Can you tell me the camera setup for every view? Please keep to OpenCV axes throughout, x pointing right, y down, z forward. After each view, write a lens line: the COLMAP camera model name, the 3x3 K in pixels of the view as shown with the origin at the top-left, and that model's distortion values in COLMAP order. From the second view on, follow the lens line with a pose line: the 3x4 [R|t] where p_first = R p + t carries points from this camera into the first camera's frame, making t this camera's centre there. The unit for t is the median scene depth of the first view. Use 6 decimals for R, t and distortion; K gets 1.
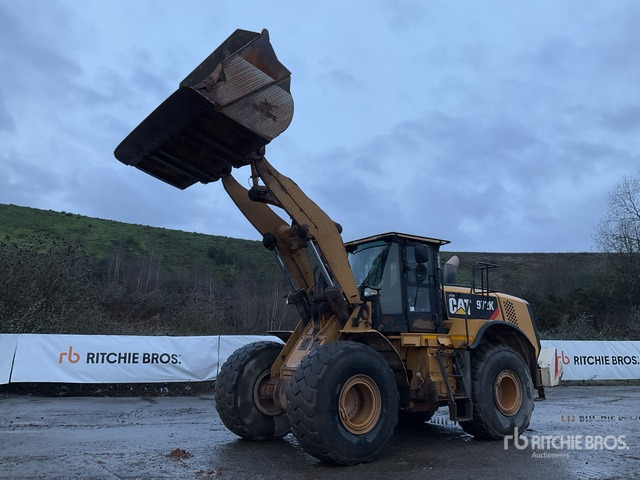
lens RADIAL K [[447.4, 0, 297.5], [0, 447.4, 242.3], [0, 0, 1]] dist [-0.003831, -0.002189]
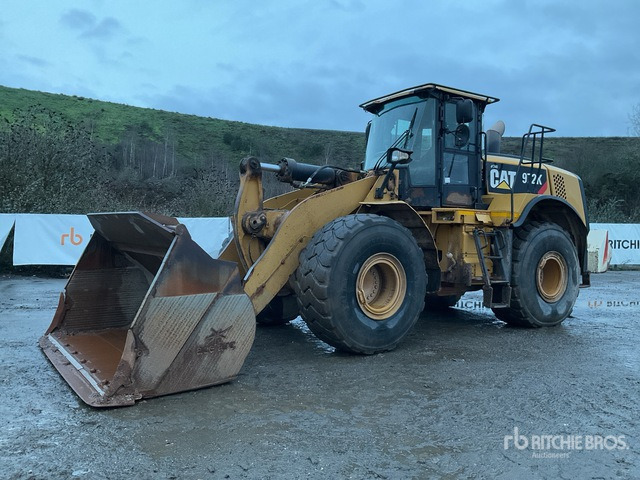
lens RADIAL K [[447.4, 0, 297.5], [0, 447.4, 242.3], [0, 0, 1]] dist [-0.003831, -0.002189]
pose [[0.999245, 0.011464, -0.037120, 0.009577], [-0.001947, 0.969045, 0.246875, 0.058019], [0.038801, -0.246616, 0.968336, 0.157243]]
